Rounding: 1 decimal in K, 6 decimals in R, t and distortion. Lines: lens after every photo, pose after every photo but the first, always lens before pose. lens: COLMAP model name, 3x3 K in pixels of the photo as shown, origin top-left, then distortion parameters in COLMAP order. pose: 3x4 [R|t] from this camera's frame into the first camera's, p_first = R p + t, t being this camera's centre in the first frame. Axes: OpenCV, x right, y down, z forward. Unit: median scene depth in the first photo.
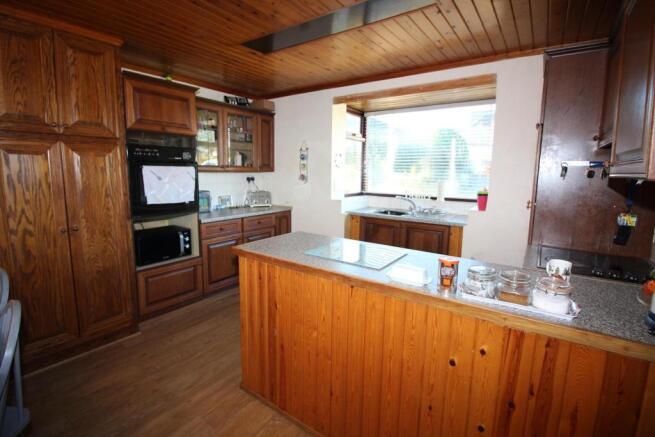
lens RADIAL K [[312.6, 0, 328.5], [0, 312.6, 214.5], [0, 0, 1]] dist [0.001101, -0.000481]
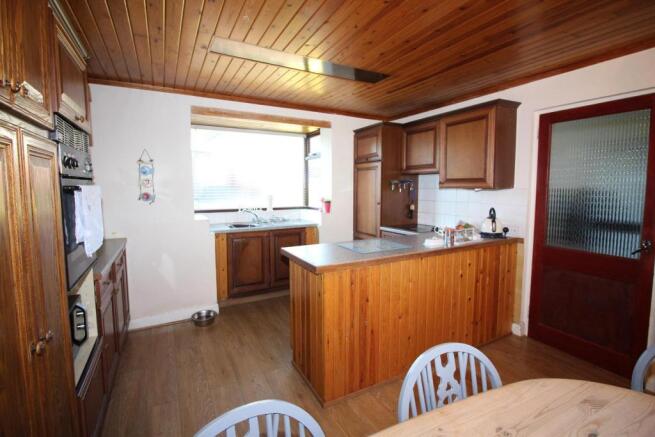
lens RADIAL K [[312.6, 0, 329.2], [0, 312.6, 216.7], [0, 0, 1]] dist [0.001101, -0.000481]
pose [[0.453330, -0.103833, 0.885274, -0.590787], [0.129425, 0.990334, 0.049880, -0.050886], [-0.881896, 0.091965, 0.462387, 0.251290]]
